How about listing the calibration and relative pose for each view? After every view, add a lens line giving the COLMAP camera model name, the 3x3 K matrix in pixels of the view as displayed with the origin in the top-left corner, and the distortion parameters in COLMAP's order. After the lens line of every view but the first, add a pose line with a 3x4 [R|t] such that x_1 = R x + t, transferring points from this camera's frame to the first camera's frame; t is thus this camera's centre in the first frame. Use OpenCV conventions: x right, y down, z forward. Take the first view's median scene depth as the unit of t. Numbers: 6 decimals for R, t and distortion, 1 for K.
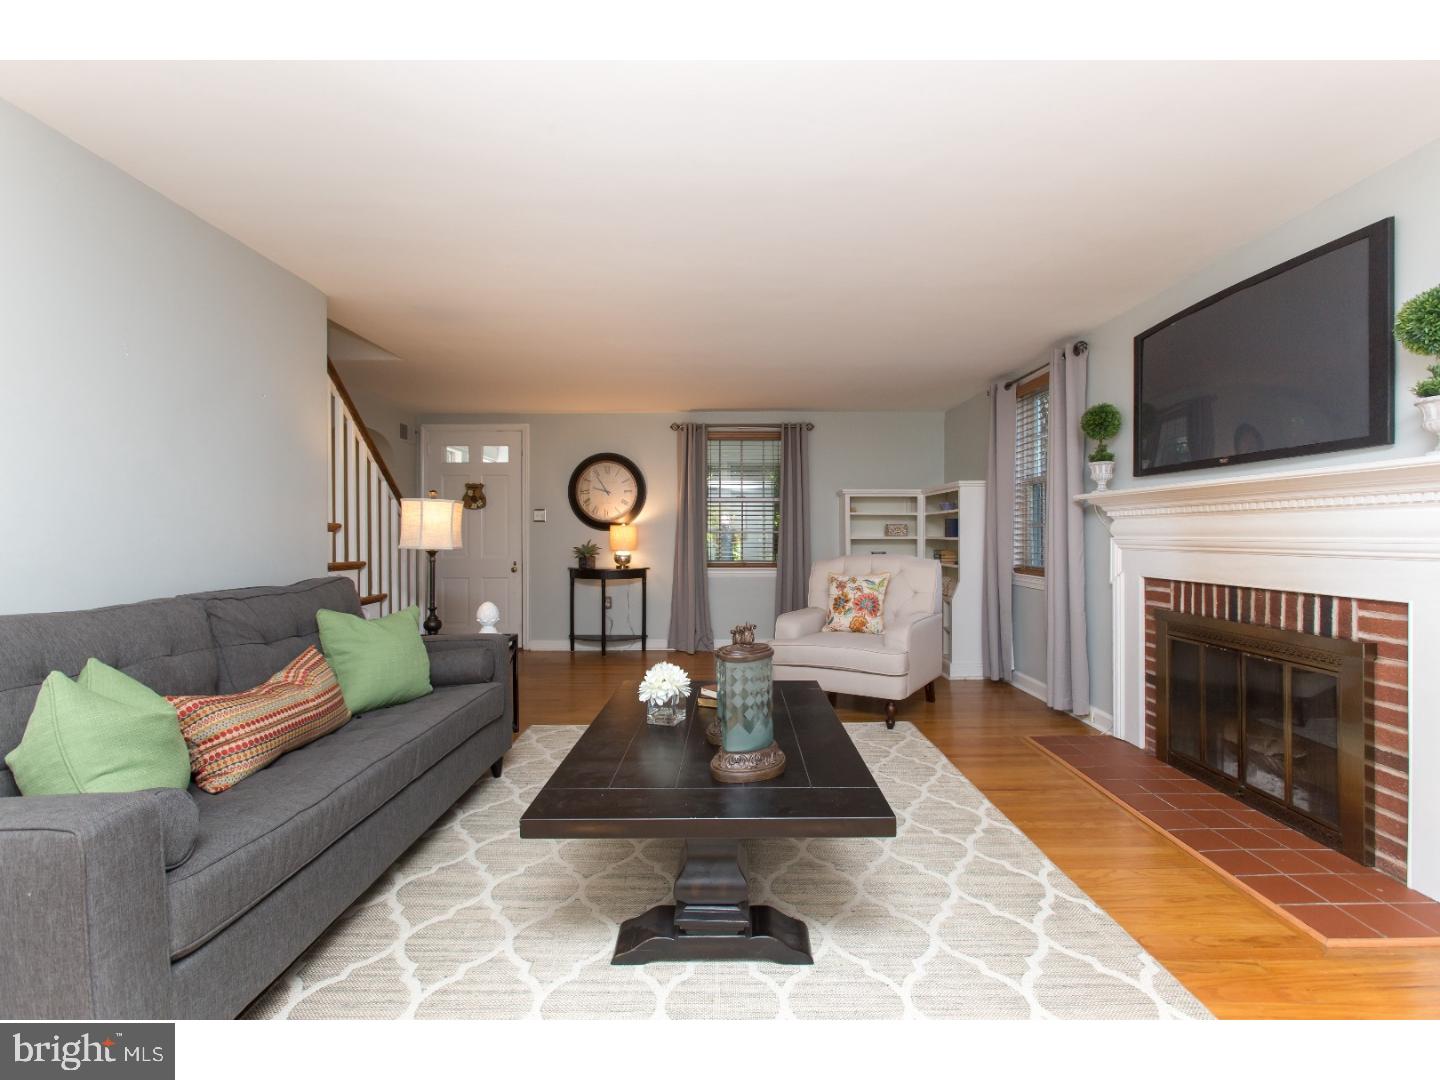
lens RADIAL K [[644.0, 0, 722.2], [0, 644.0, 537.5], [0, 0, 1]] dist [-0.019886, 0.016719]
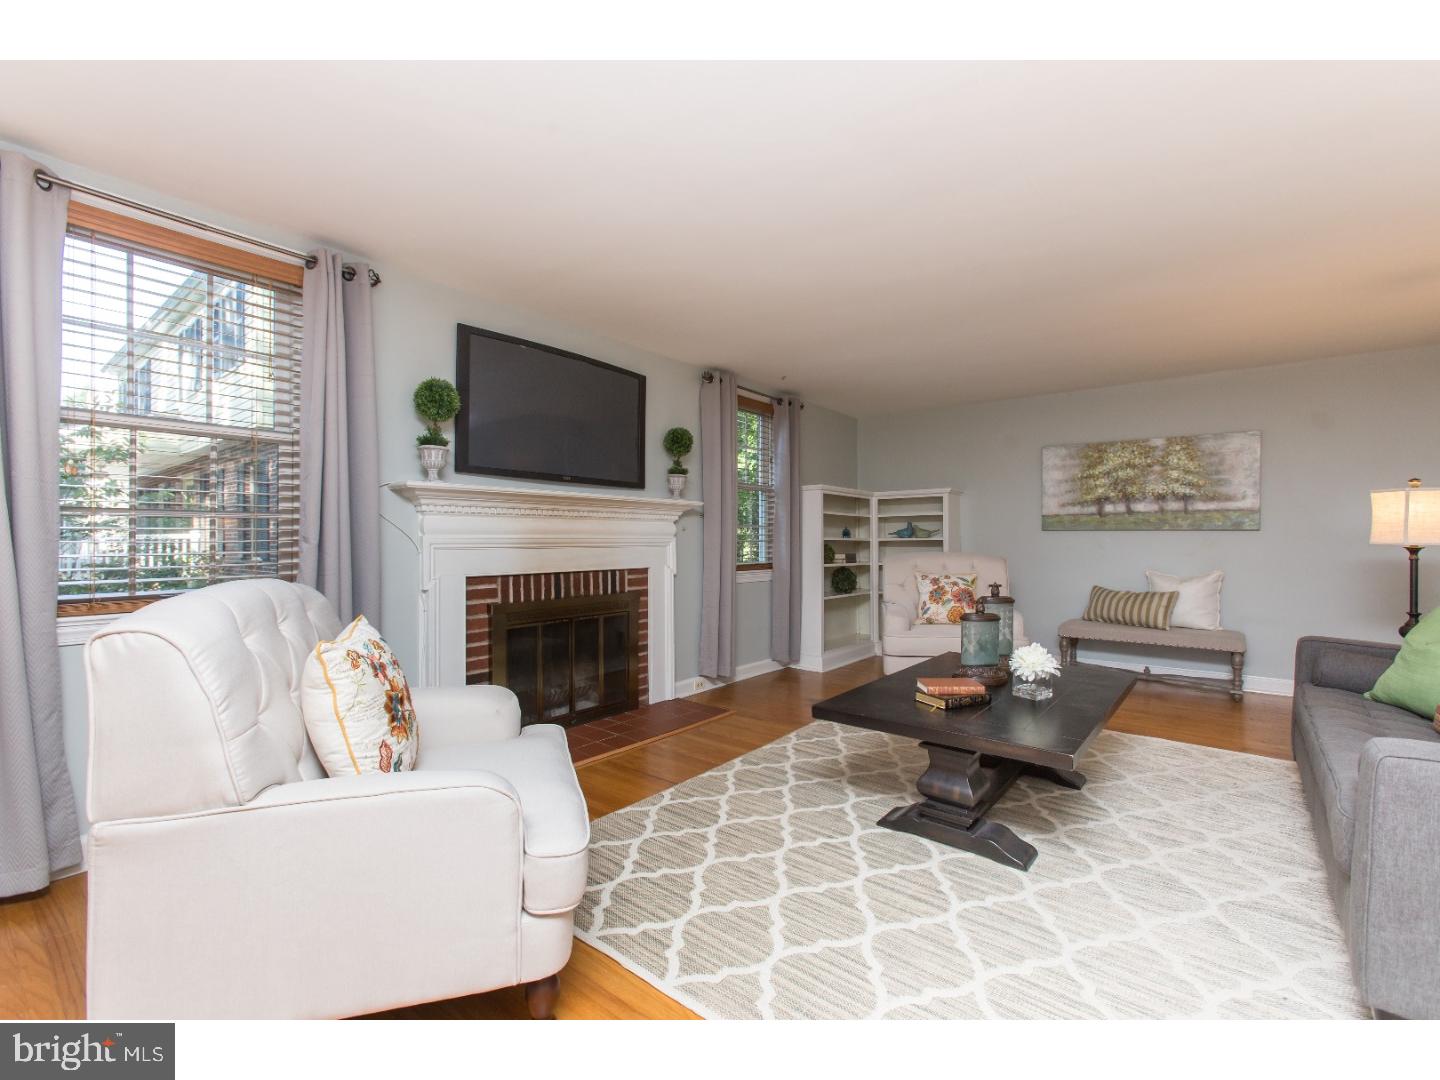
lens RADIAL K [[644.0, 0, 722.2], [0, 644.0, 537.5], [0, 0, 1]] dist [-0.019886, 0.016719]
pose [[-0.778792, 0.007837, 0.627234, -0.283274], [0.007965, 0.999965, -0.002605, 0.008517], [-0.627232, 0.002967, -0.778827, 1.704983]]
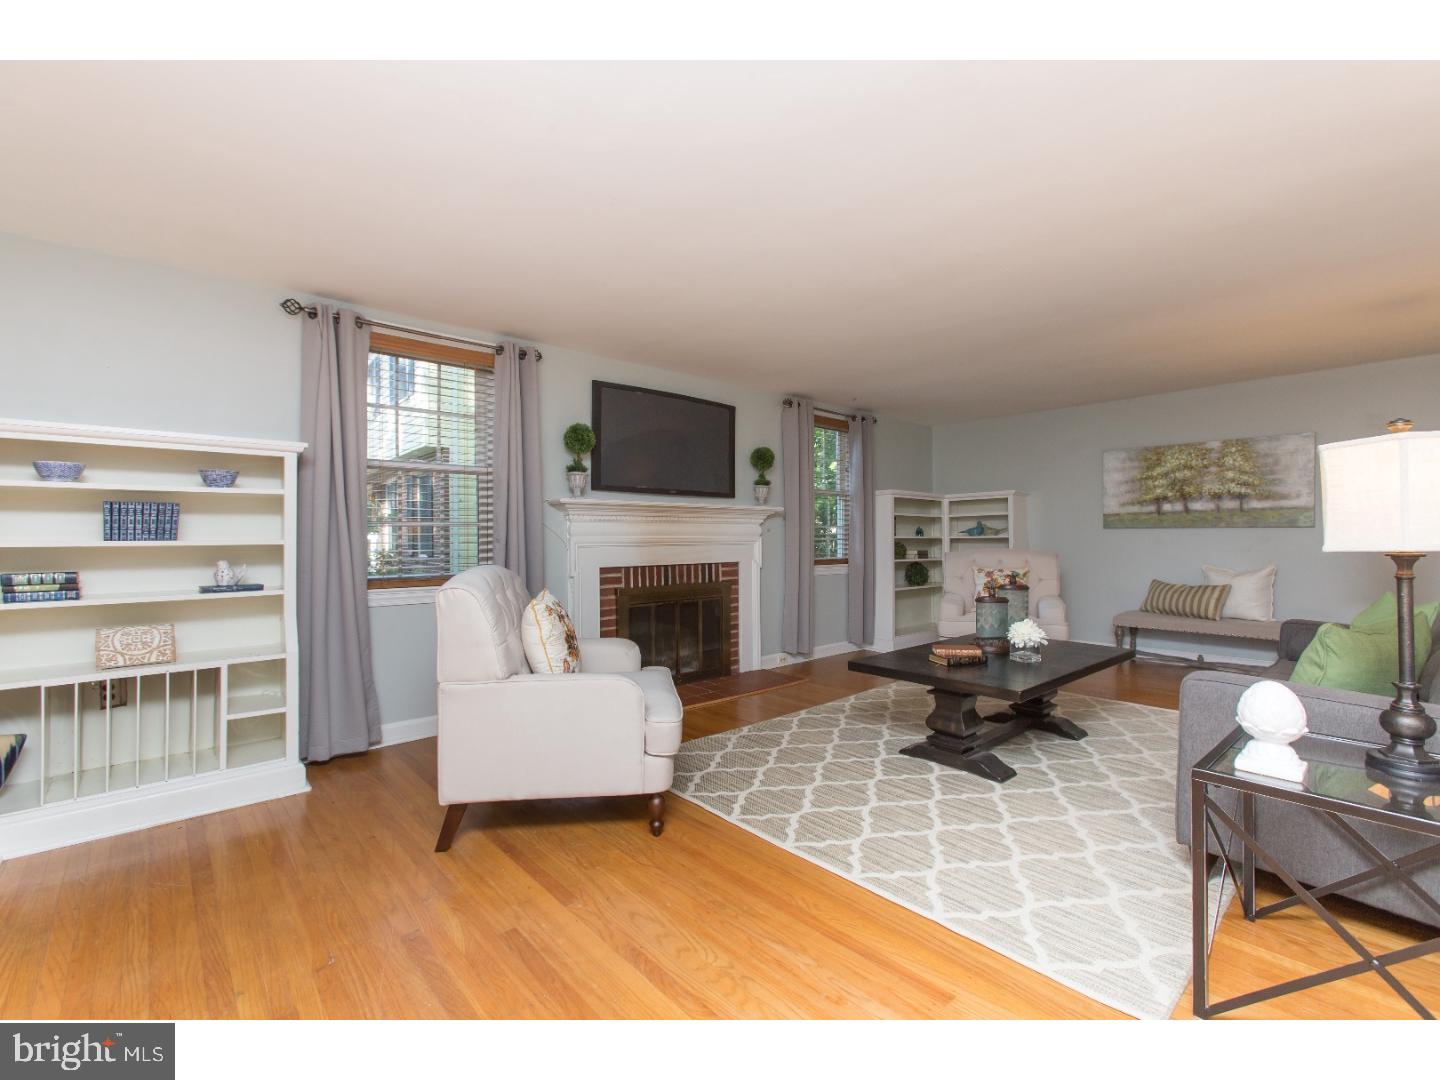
lens RADIAL K [[644.0, 0, 722.2], [0, 644.0, 537.5], [0, 0, 1]] dist [-0.019886, 0.016719]
pose [[-0.662655, 0.009389, 0.748866, -0.546191], [0.013377, 0.999910, -0.000700, 0.005154], [-0.748805, 0.009554, -0.662721, 1.892429]]
